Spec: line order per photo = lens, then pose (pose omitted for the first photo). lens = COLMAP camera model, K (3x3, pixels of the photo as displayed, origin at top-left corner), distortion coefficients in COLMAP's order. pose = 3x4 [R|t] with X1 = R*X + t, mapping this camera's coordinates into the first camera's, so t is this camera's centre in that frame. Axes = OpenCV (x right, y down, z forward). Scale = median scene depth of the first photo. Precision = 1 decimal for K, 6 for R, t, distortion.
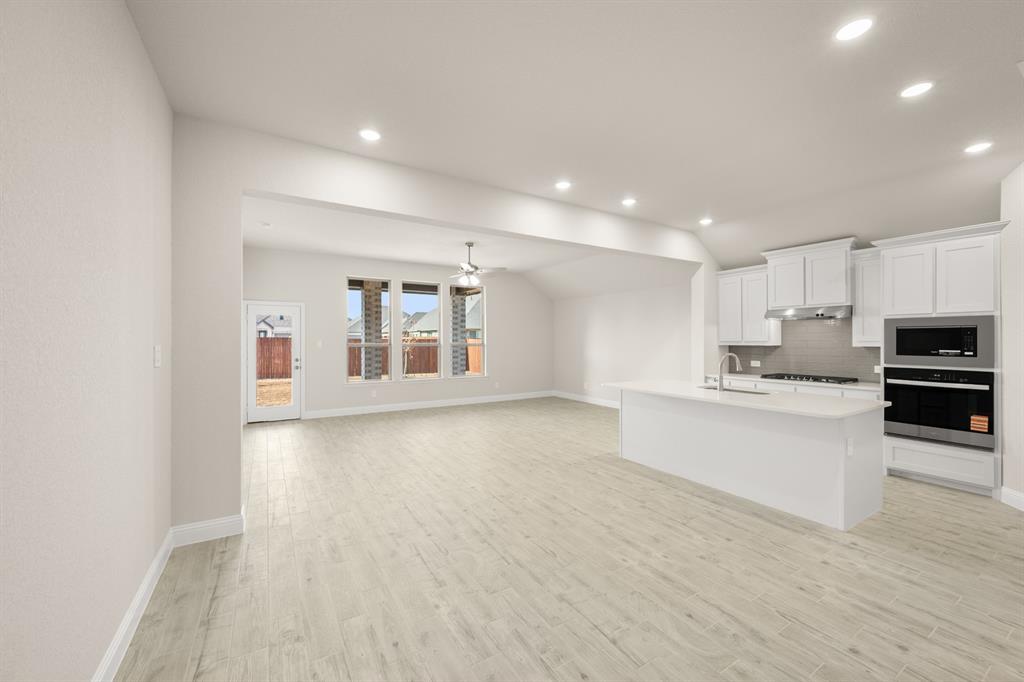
lens RADIAL K [[402.6, 0, 515.5], [0, 402.6, 339.3], [0, 0, 1]] dist [-0.000916, 0.000073]
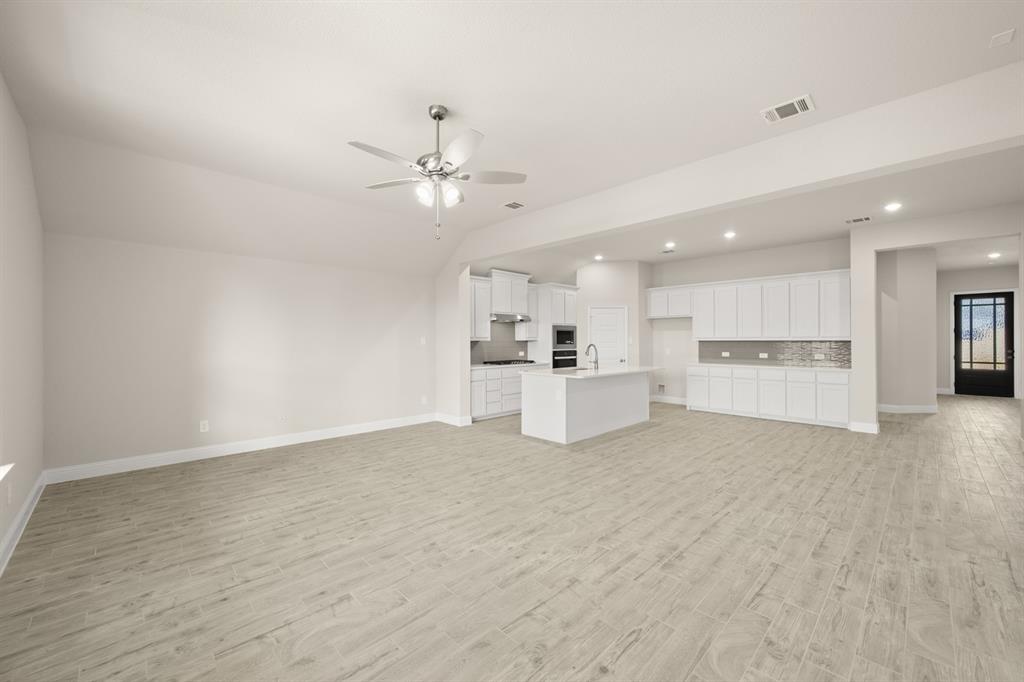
lens RADIAL K [[405.4, 0, 512.3], [0, 405.4, 338.7], [0, 0, 1]] dist [0.001136, 0.000391]
pose [[-0.220572, 0.004624, 0.975360, -0.906078], [0.002121, 0.999989, -0.004261, 0.020748], [-0.975368, 0.001129, -0.220579, 1.646005]]
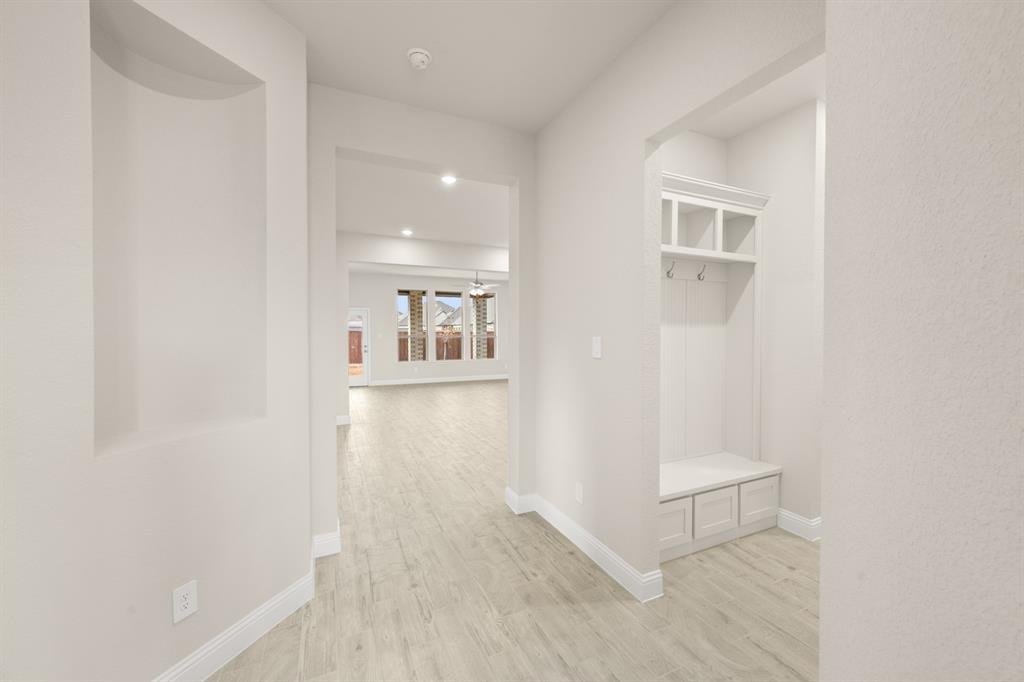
lens RADIAL K [[402.6, 0, 515.5], [0, 402.6, 339.3], [0, 0, 1]] dist [-0.000916, 0.000073]
pose [[0.993549, 0.000787, -0.113400, 0.313307], [0.001322, 0.999828, 0.018526, -0.002644], [0.113395, -0.018556, 0.993377, -0.732794]]
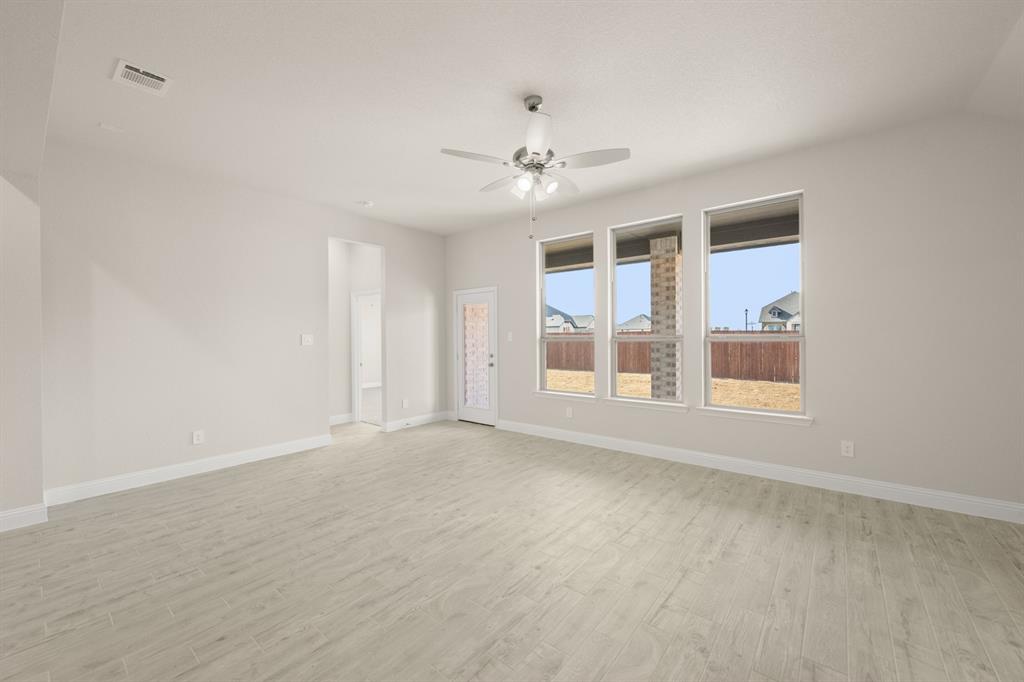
lens RADIAL K [[402.6, 0, 515.5], [0, 402.6, 339.3], [0, 0, 1]] dist [-0.000916, 0.000073]
pose [[0.336807, 0.003554, -0.941567, 0.460862], [0.010325, 0.999919, 0.007468, 0.020165], [0.941517, -0.012237, 0.336743, 1.349738]]
